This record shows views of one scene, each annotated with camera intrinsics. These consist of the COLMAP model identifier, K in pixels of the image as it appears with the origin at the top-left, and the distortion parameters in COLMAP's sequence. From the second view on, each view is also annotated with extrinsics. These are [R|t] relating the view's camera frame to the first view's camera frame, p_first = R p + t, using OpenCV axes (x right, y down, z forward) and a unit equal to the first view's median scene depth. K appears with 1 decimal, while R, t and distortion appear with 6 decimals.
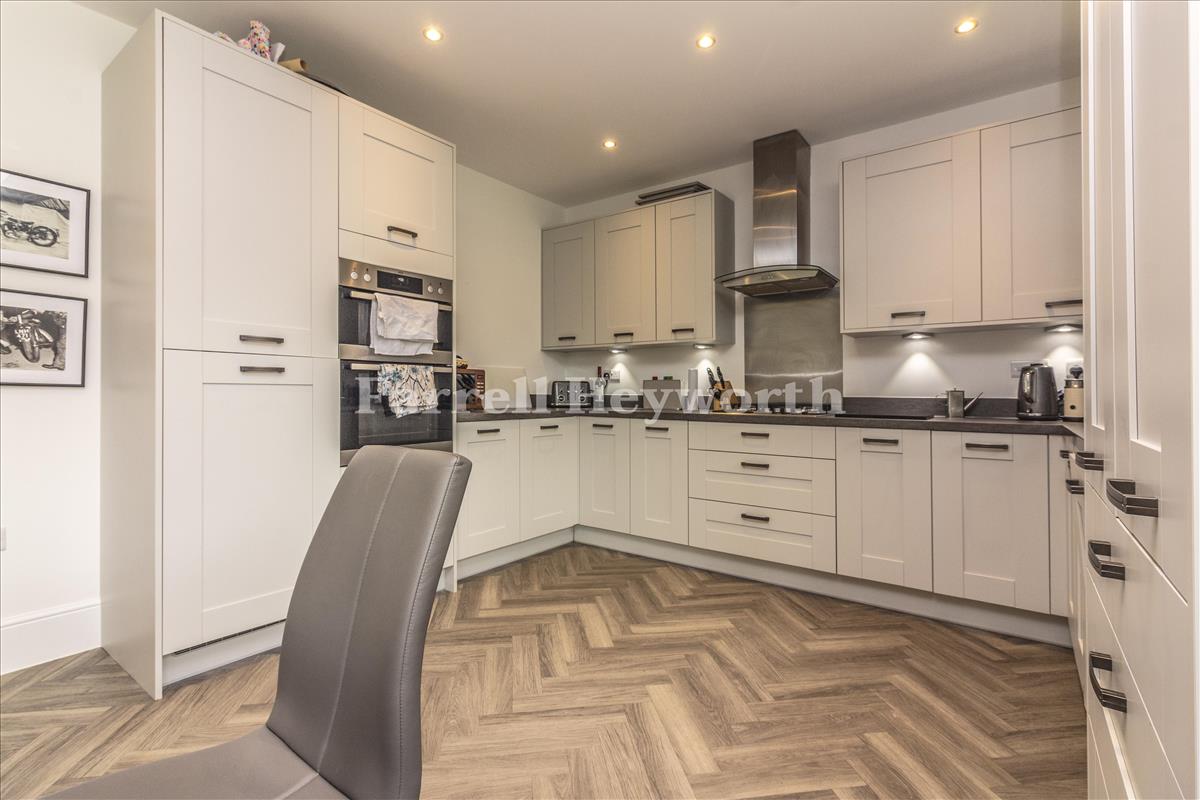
lens RADIAL K [[551.1, 0, 592.9], [0, 551.1, 397.3], [0, 0, 1]] dist [-0.003433, -0.000065]
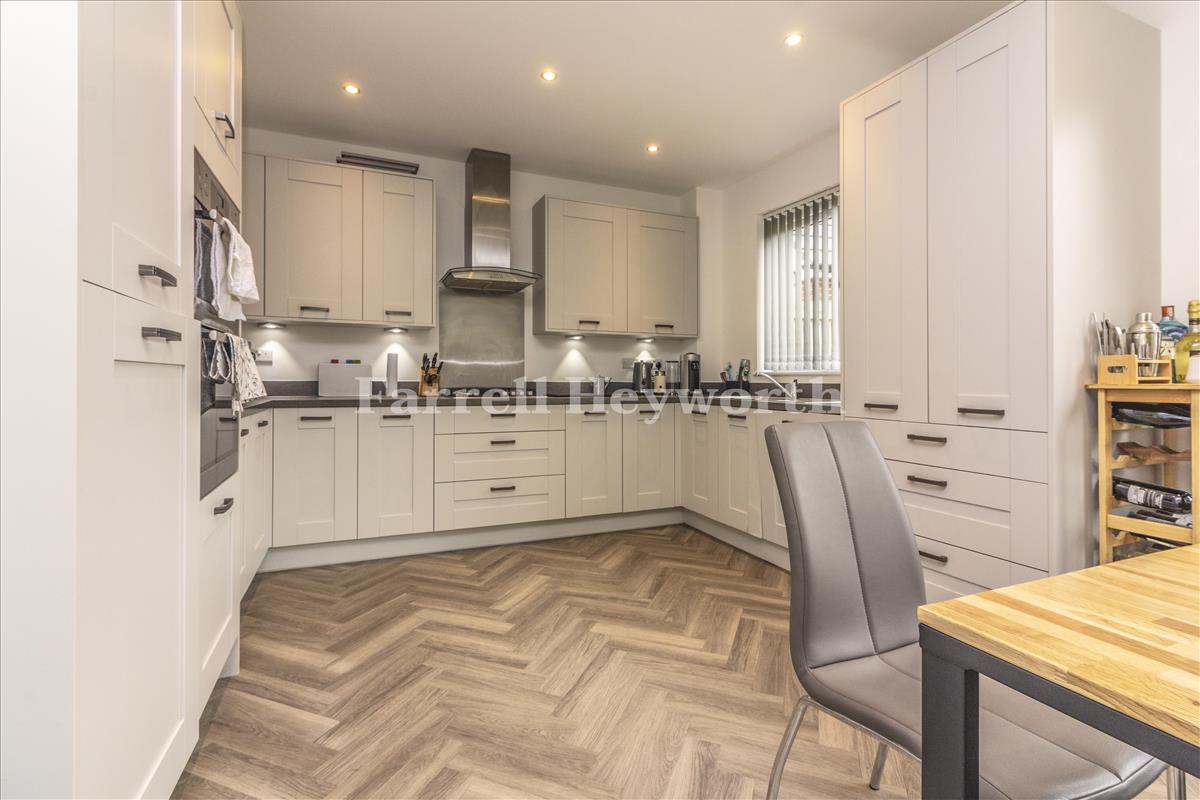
lens RADIAL K [[551.1, 0, 596.9], [0, 551.1, 381.4], [0, 0, 1]] dist [-0.003433, -0.000065]
pose [[0.486963, -0.001048, 0.873422, -0.658302], [0.007879, 0.999964, -0.003193, 0.004451], [-0.873387, 0.008436, 0.486954, 0.307975]]
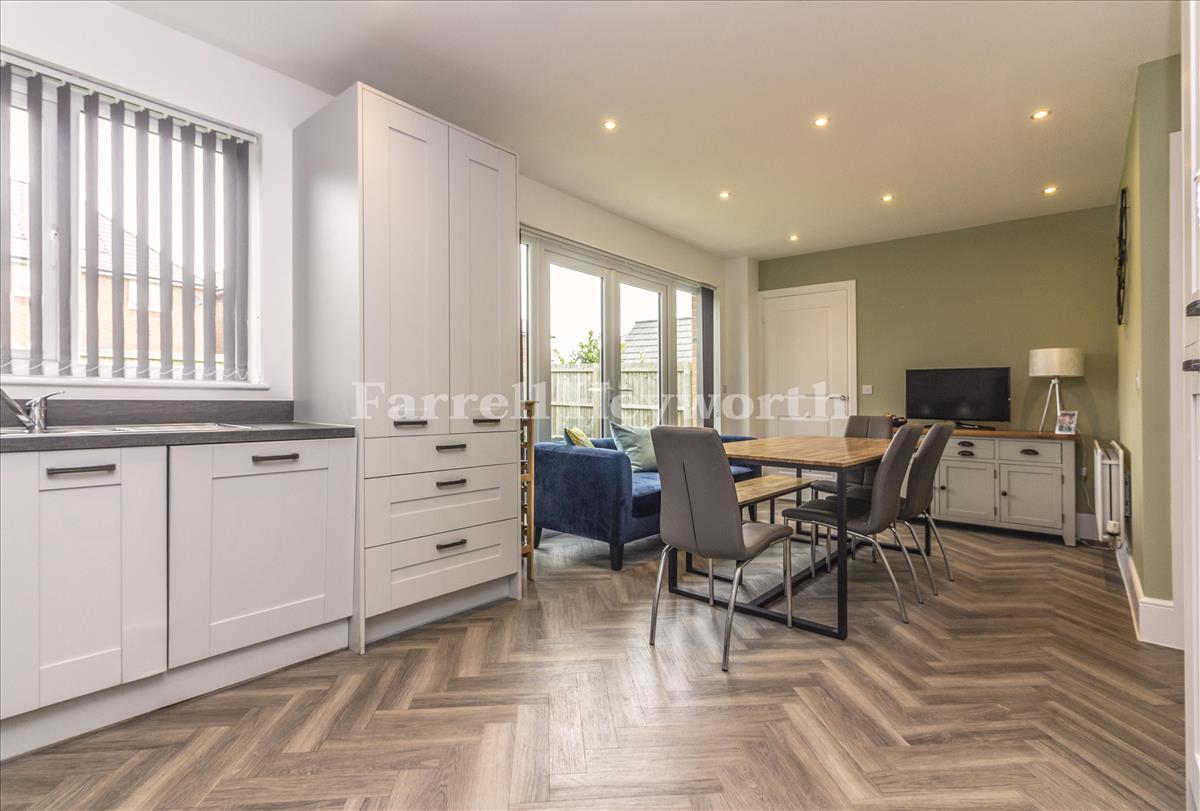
lens RADIAL K [[550.9, 0, 606.1], [0, 550.9, 404.5], [0, 0, 1]] dist [-0.000717, -0.000146]
pose [[-0.998712, 0.008911, 0.049953, -0.041584], [0.009015, 0.999958, 0.001858, 0.016157], [-0.049934, 0.002306, -0.998750, 1.204534]]
